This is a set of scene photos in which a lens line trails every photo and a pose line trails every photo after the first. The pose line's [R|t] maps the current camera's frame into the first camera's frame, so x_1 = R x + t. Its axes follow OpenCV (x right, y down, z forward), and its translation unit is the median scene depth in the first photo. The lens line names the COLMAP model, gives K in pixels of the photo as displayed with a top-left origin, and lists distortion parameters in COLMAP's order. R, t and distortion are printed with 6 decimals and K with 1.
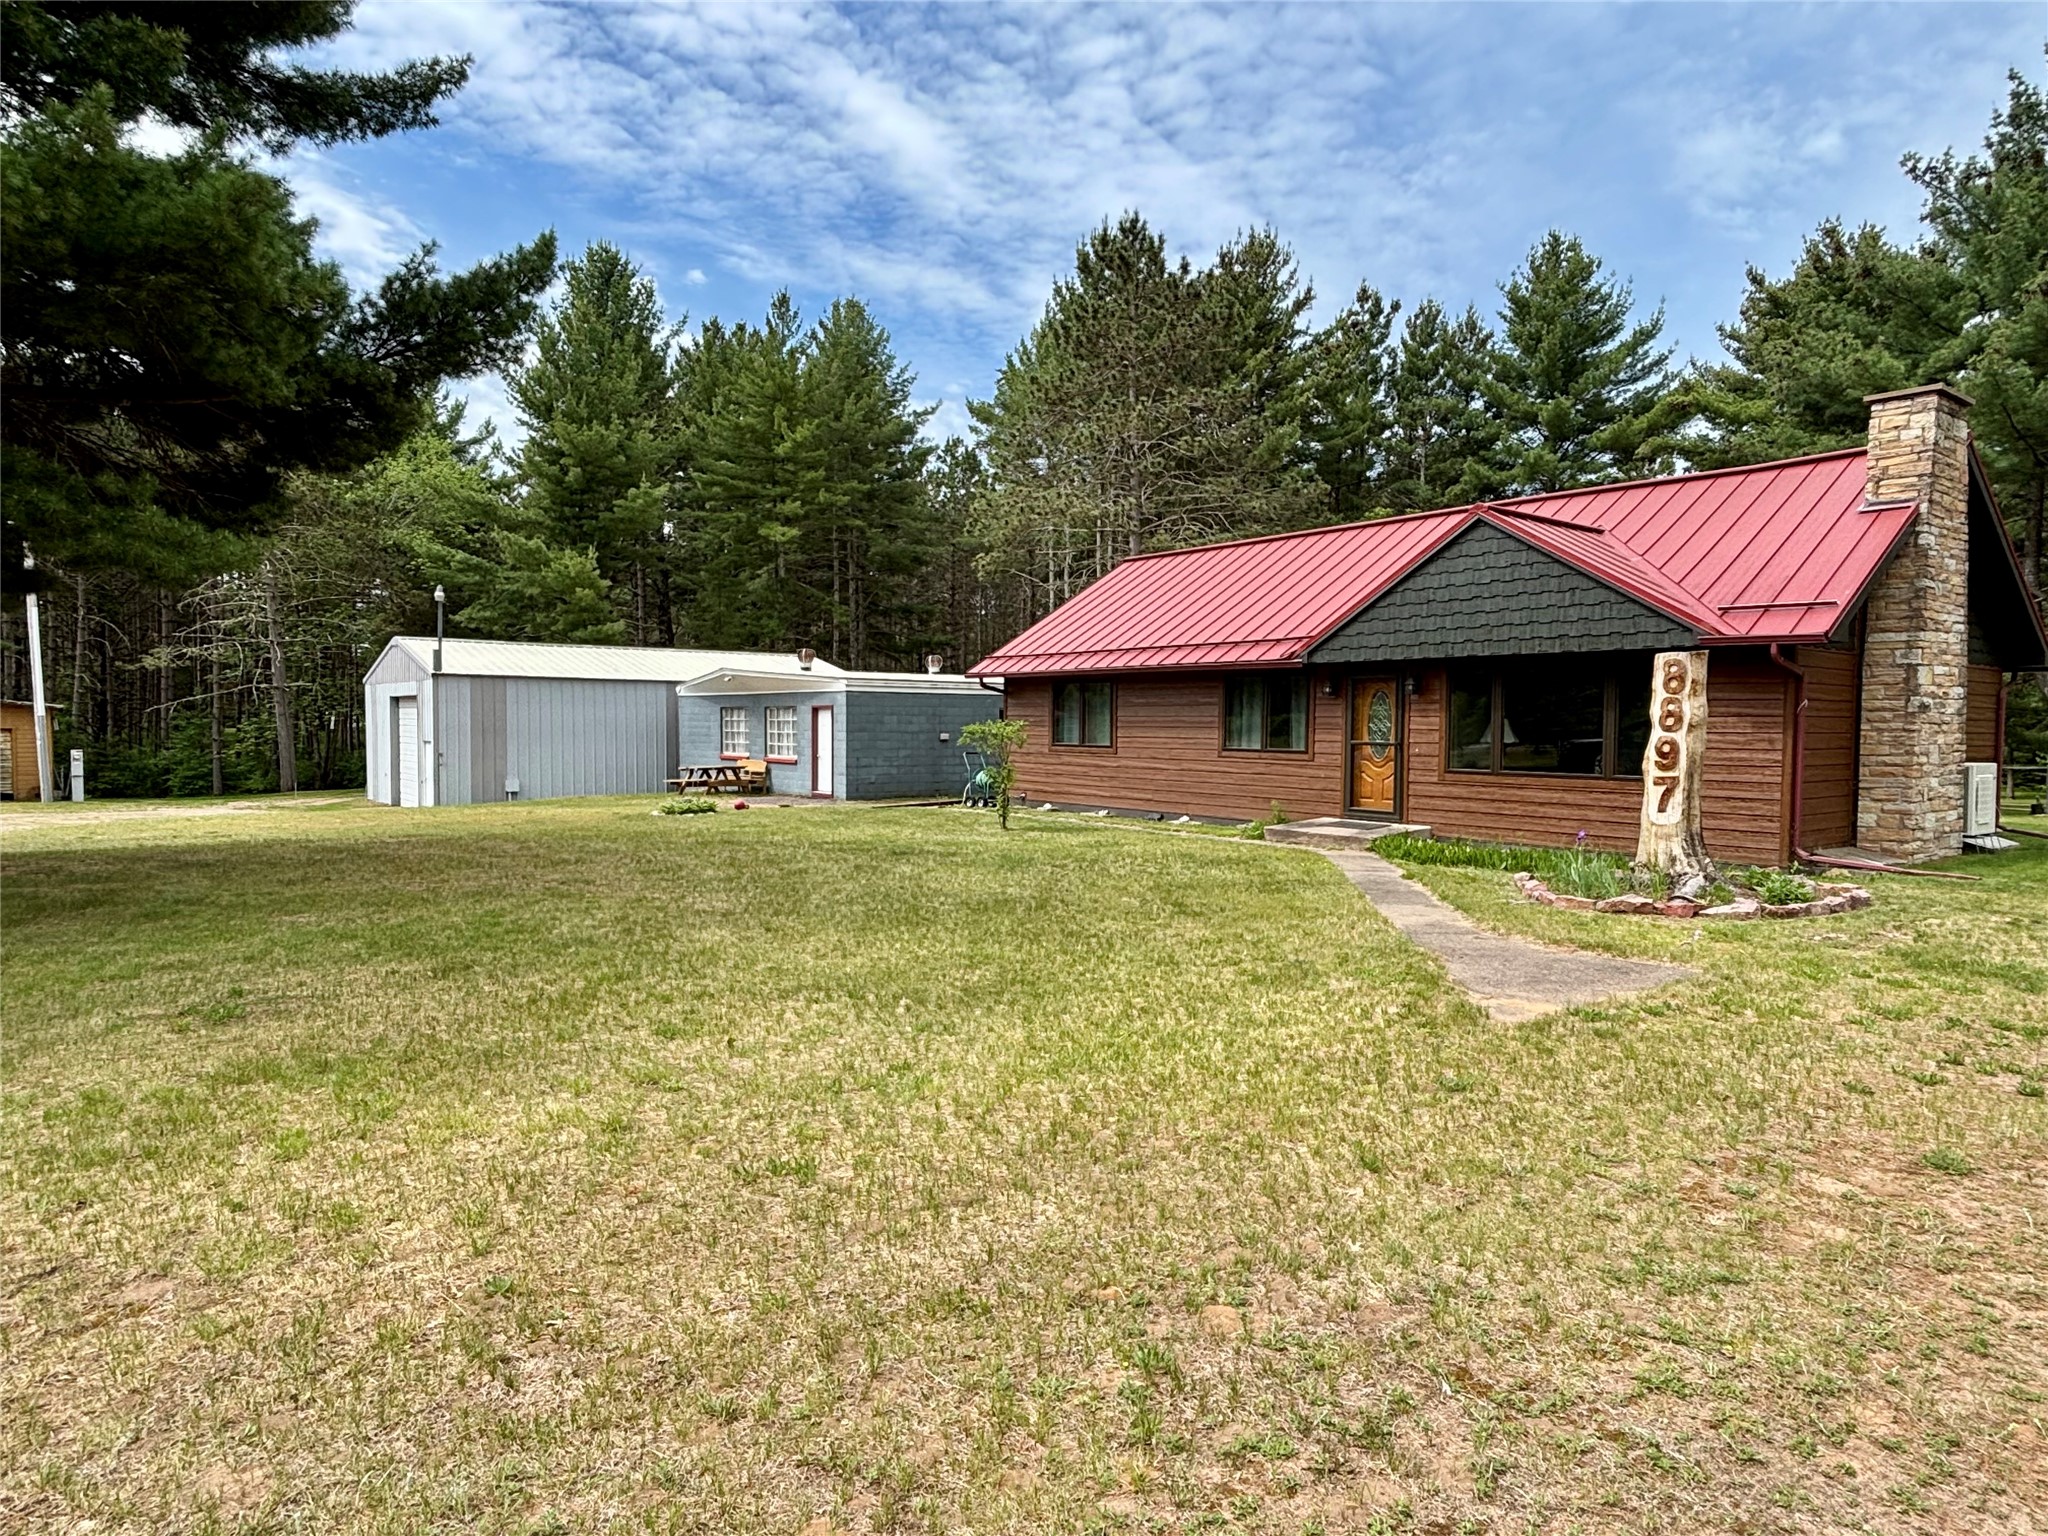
lens RADIAL K [[1220.3, 0, 1031.8], [0, 1220.3, 765.9], [0, 0, 1]] dist [-0.019039, 0.002155]
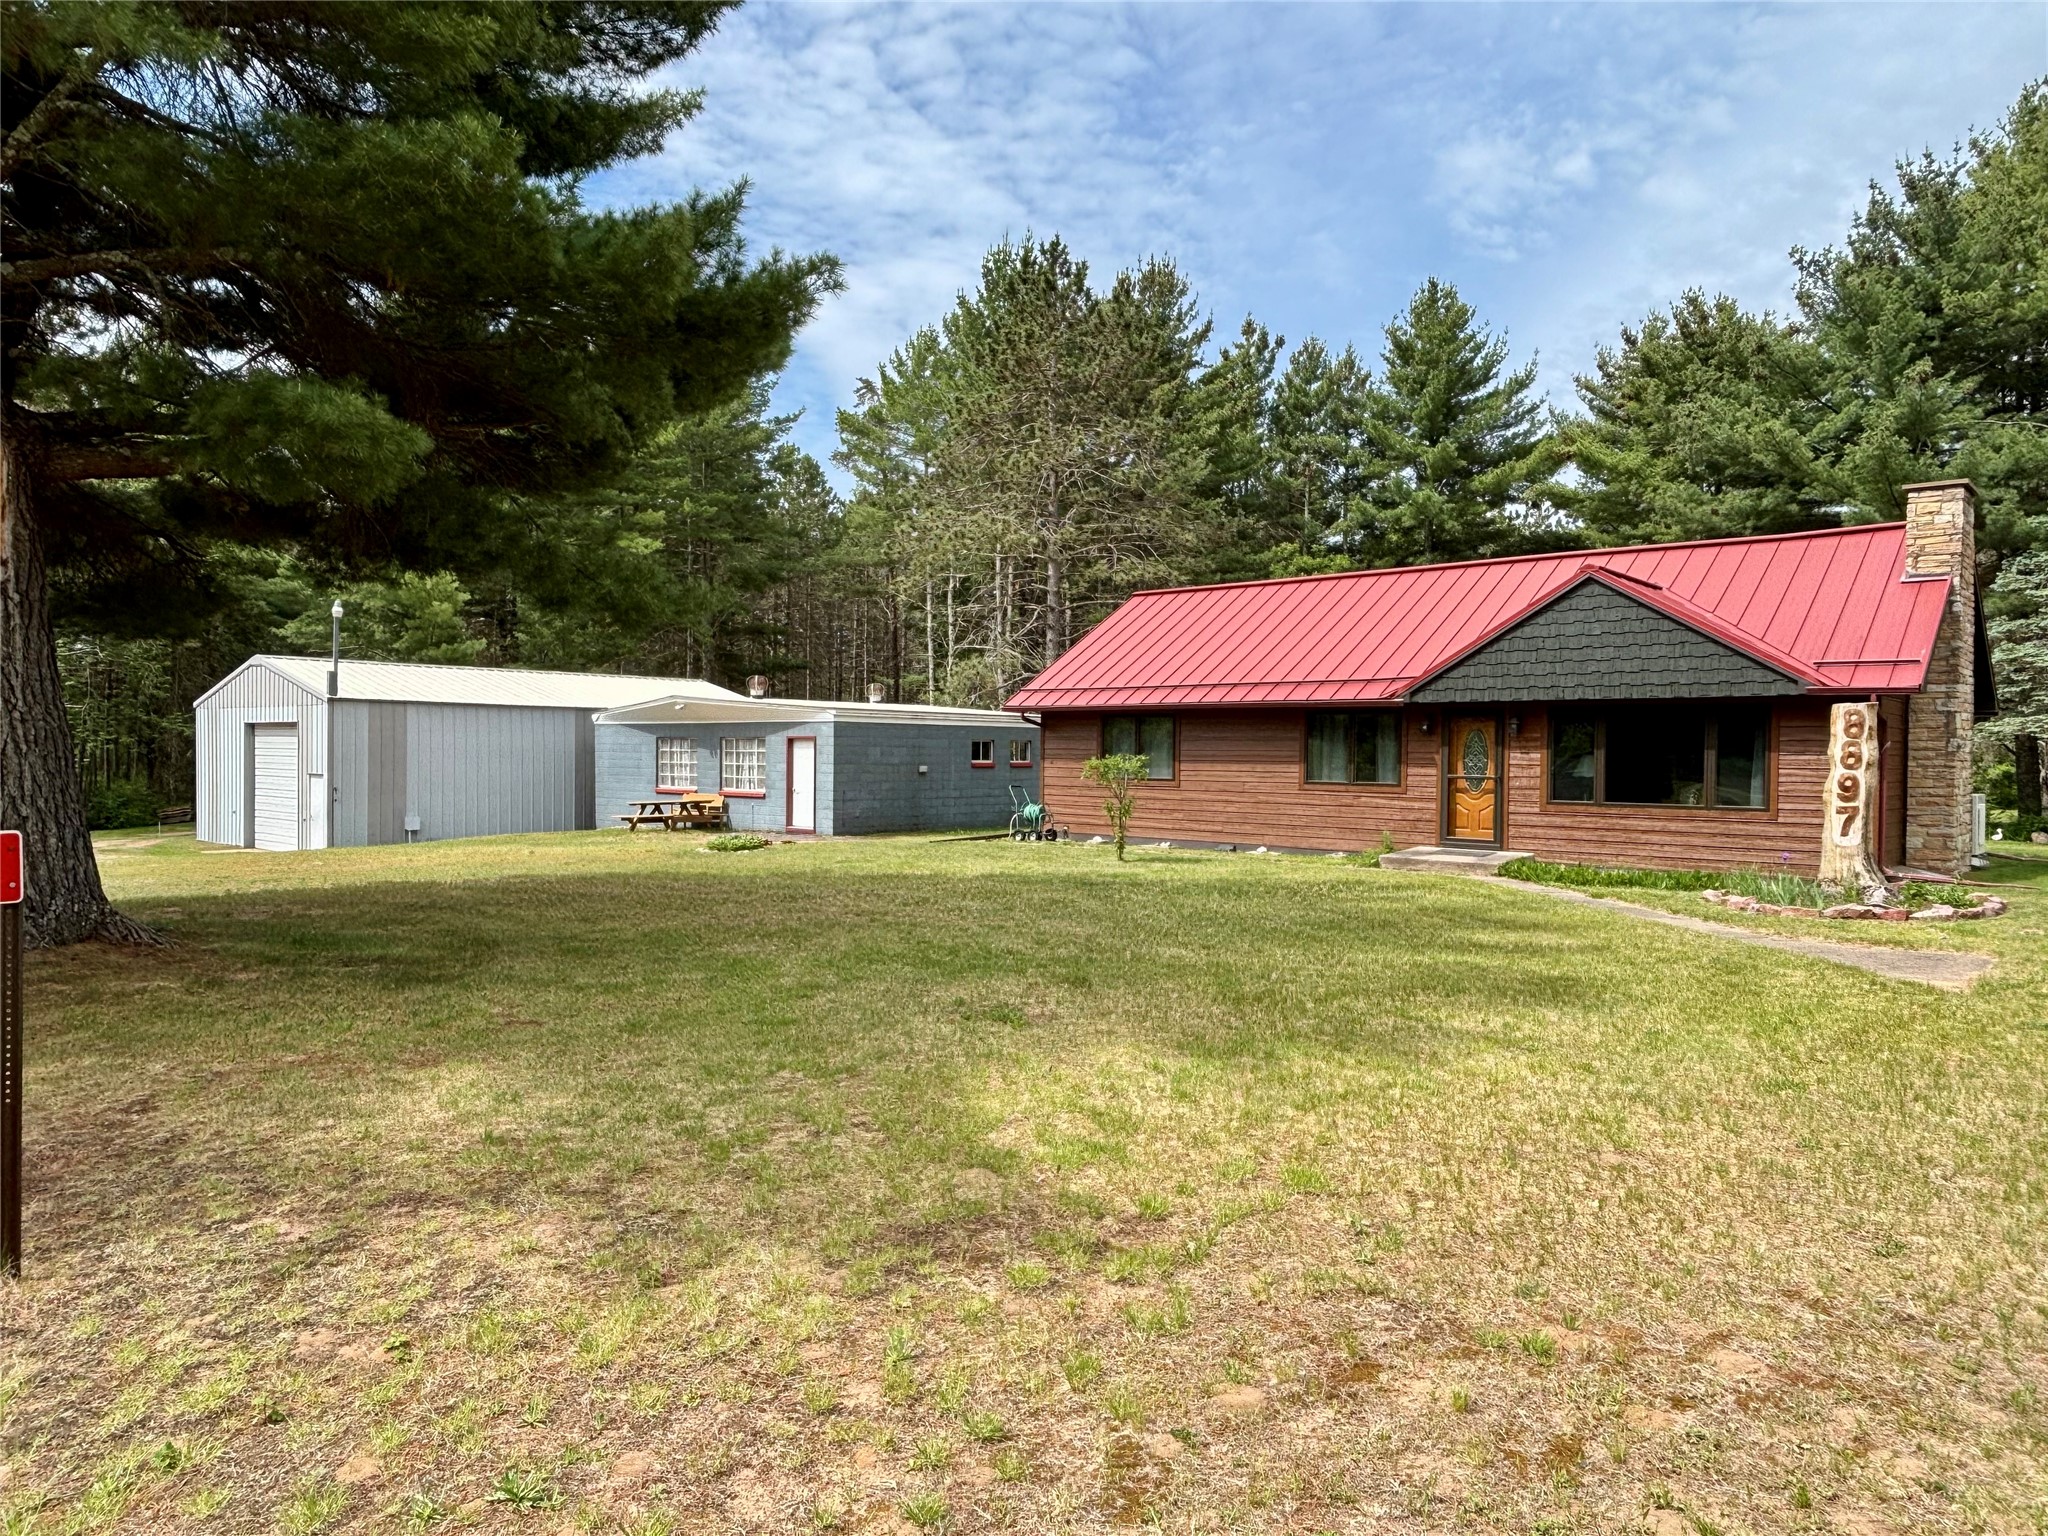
lens RADIAL K [[1314.9, 0, 1024.0], [0, 1314.9, 768.0], [0, 0, 1]] dist [0.004039, -0.039373]
pose [[0.983666, 0.000235, 0.180005, -0.184219], [0.003847, 0.999743, -0.022331, -0.001285], [-0.179964, 0.022659, 0.983412, -0.046615]]
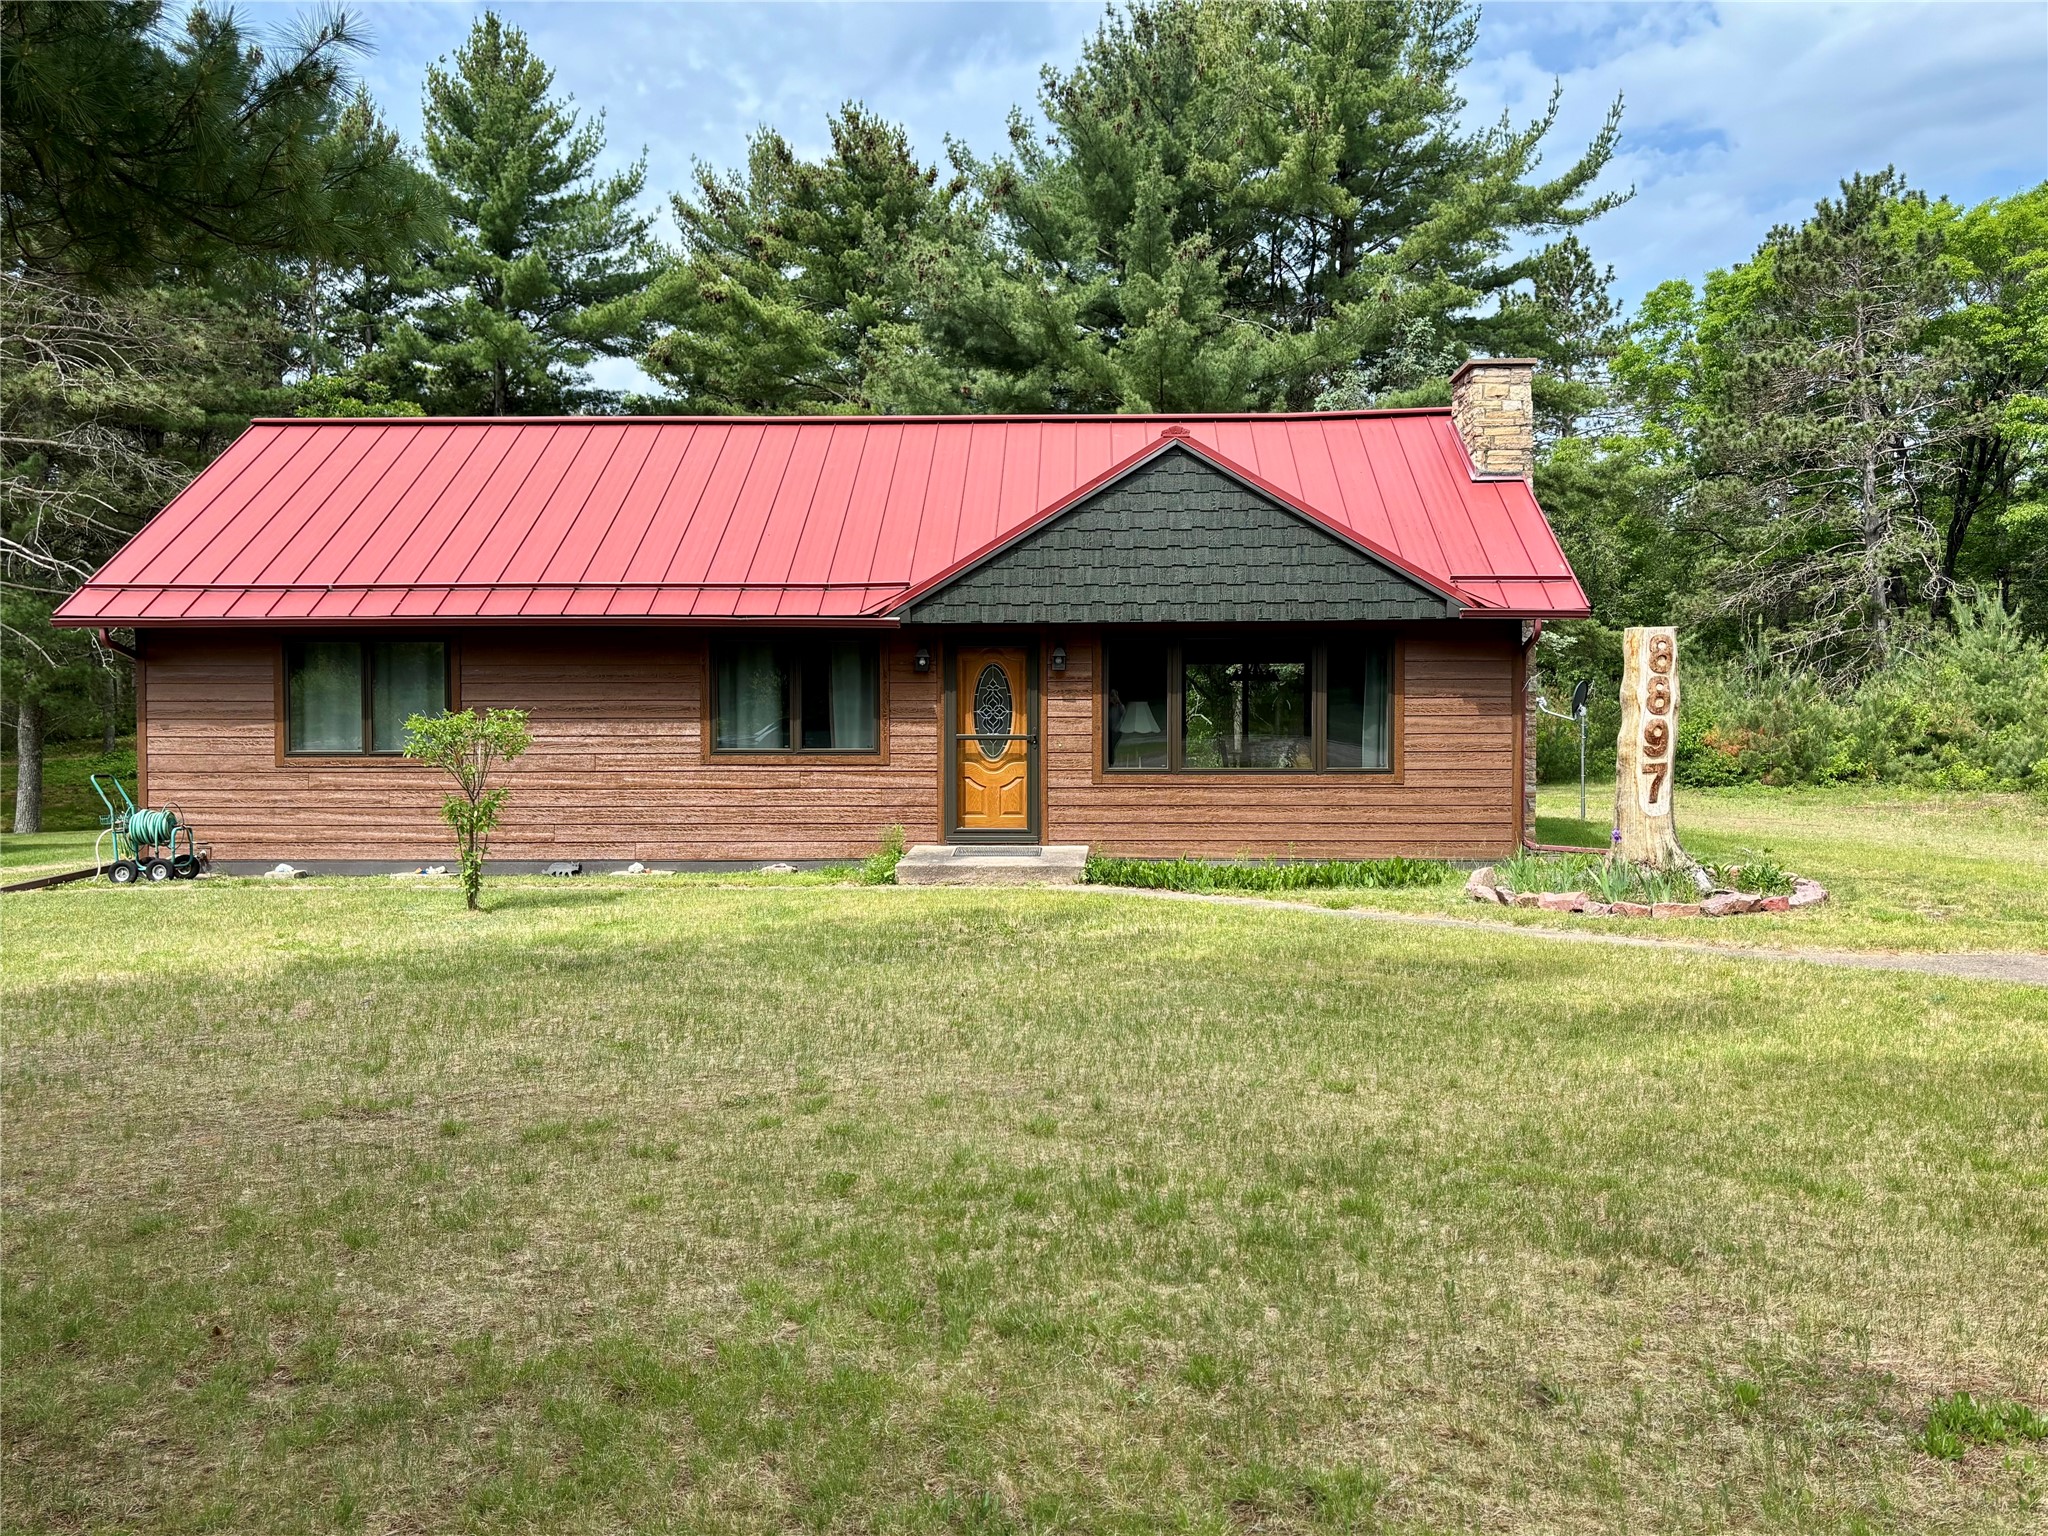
lens RADIAL K [[1718.5, 0, 1023.8], [0, 1718.5, 761.2], [0, 0, 1]] dist [0.159131, -0.427917]
pose [[0.638774, -0.033251, 0.768676, -0.280865], [0.035646, 0.999272, 0.013603, -0.009932], [-0.768568, 0.018711, 0.639494, 0.189115]]
